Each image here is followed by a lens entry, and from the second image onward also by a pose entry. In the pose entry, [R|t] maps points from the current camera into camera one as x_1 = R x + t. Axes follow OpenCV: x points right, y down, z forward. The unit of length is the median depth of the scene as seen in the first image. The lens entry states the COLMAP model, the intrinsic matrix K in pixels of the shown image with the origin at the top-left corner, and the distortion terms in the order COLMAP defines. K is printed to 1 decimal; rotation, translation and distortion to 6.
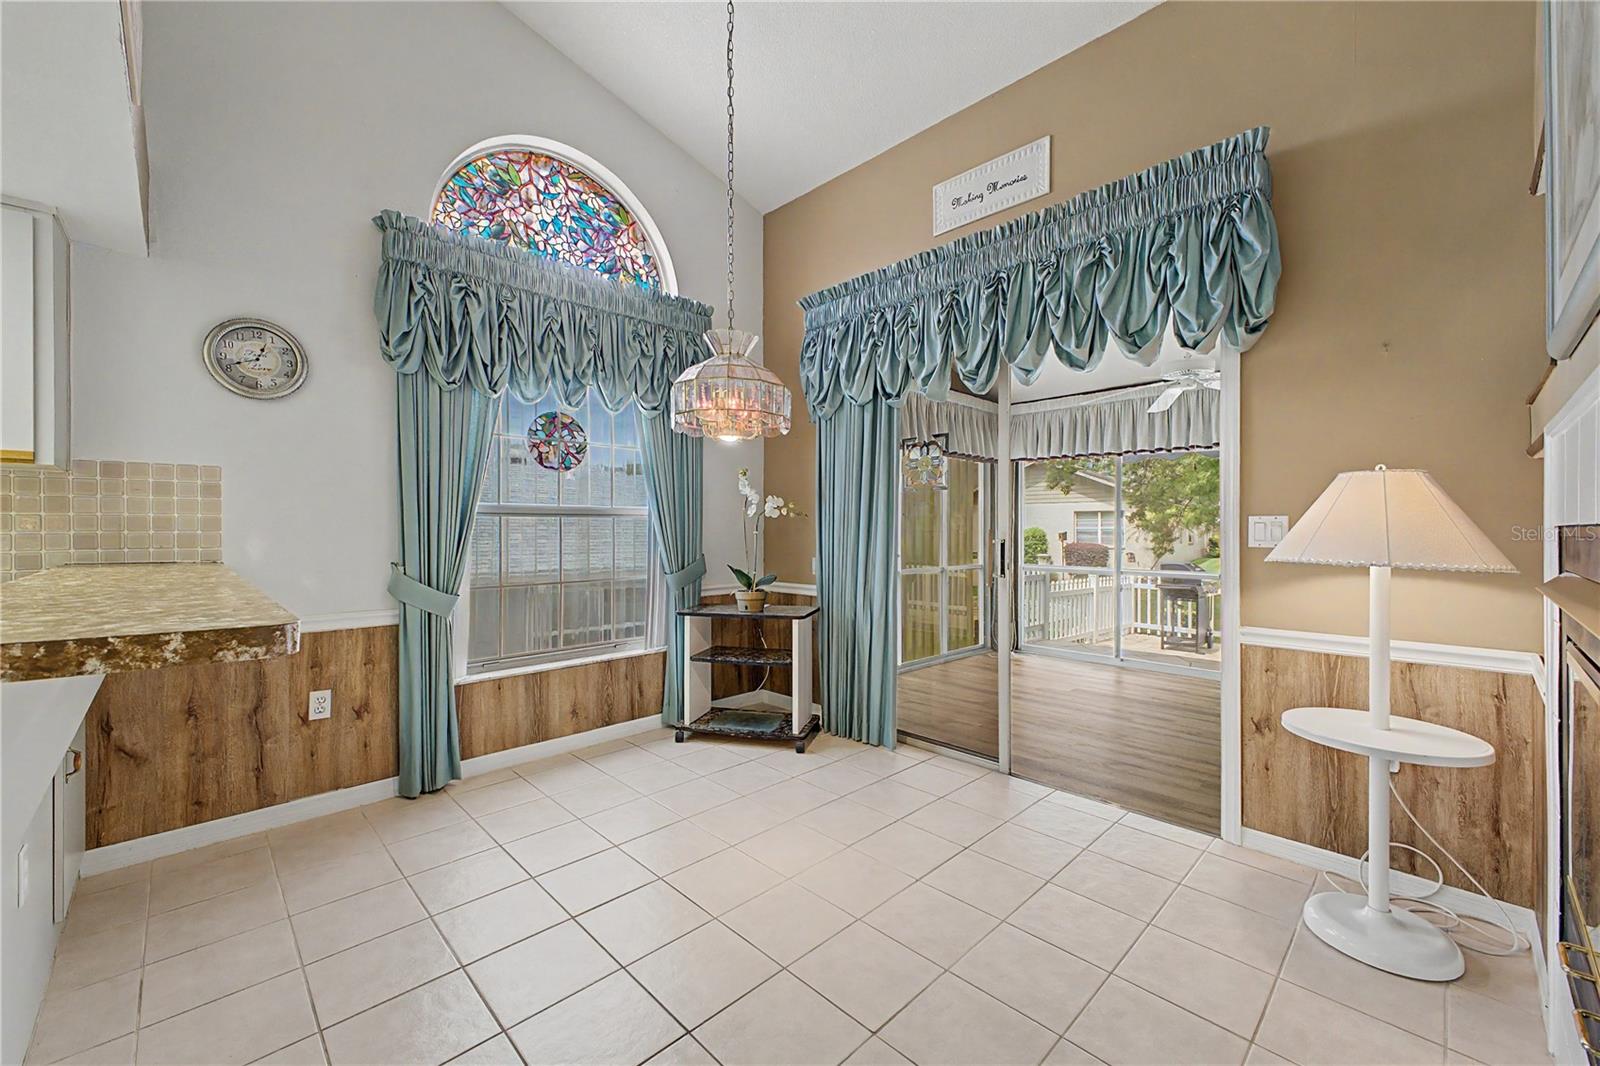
lens RADIAL K [[631.7, 0, 799.9], [0, 631.7, 530.0], [0, 0, 1]] dist [0.011238, -0.001775]
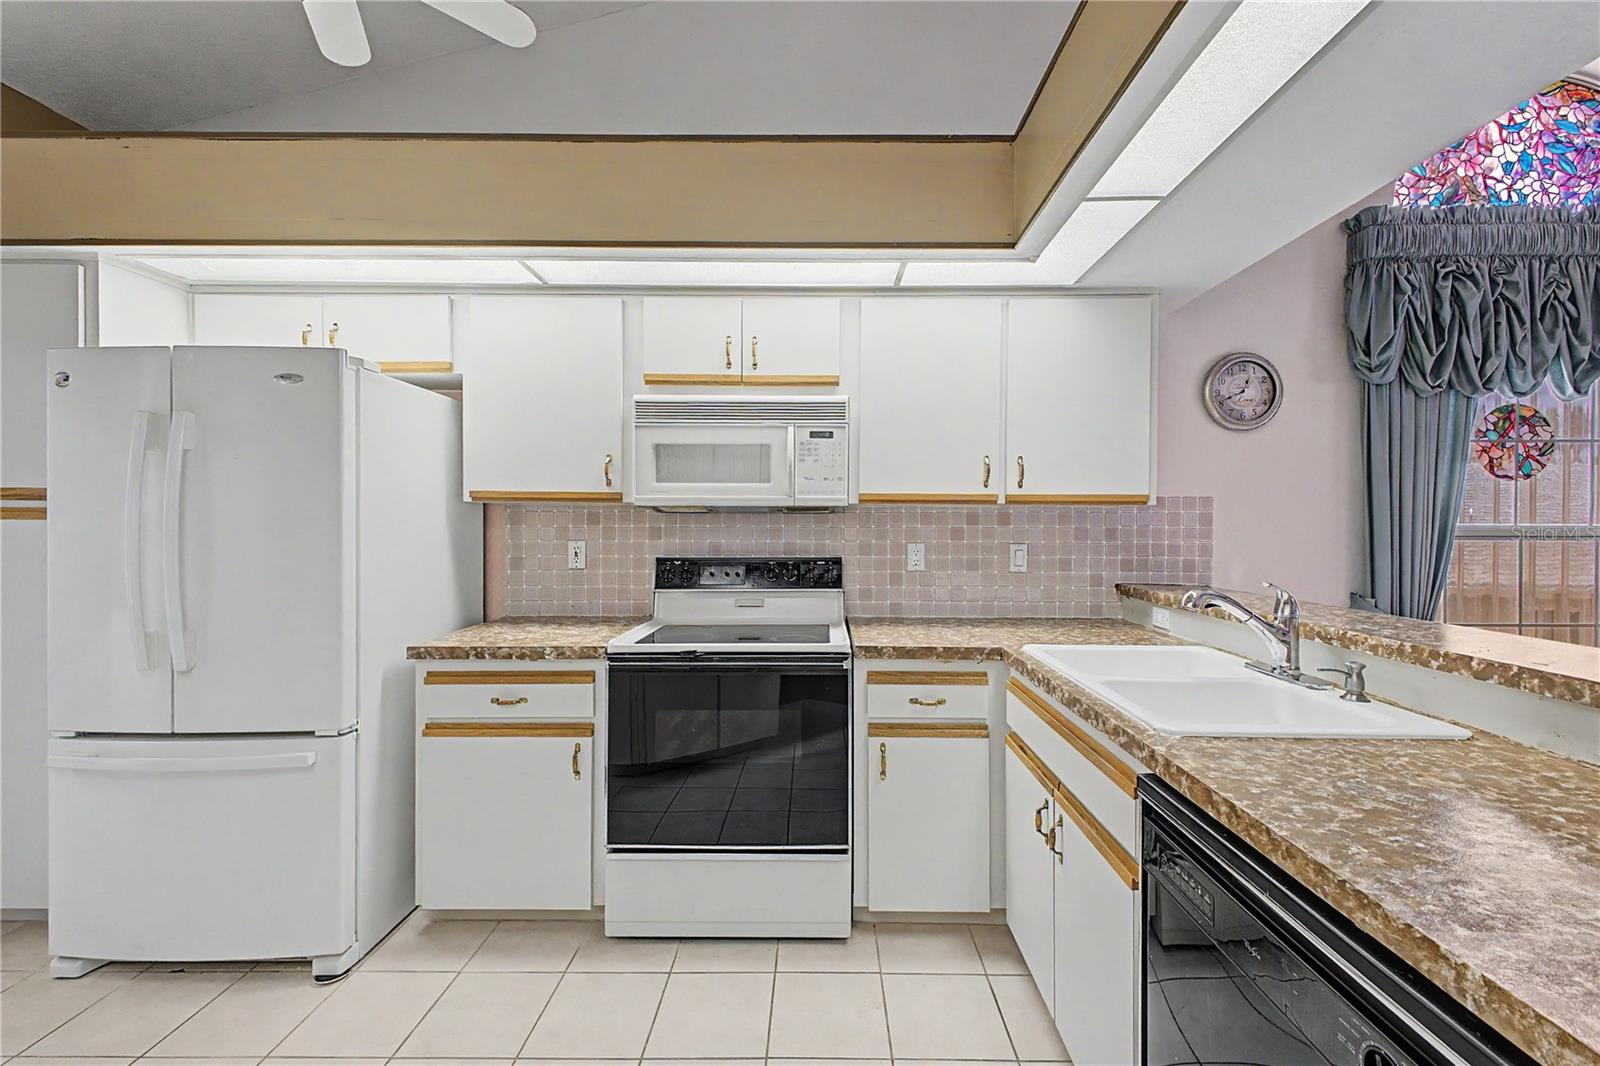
lens RADIAL K [[631.7, 0, 750.2], [0, 631.7, 519.7], [0, 0, 1]] dist [0.011238, -0.001775]
pose [[0.718922, 0.010502, -0.695011, -0.635823], [-0.005592, 0.999941, 0.009325, -0.058196], [0.695068, -0.002817, 0.718938, -0.270333]]
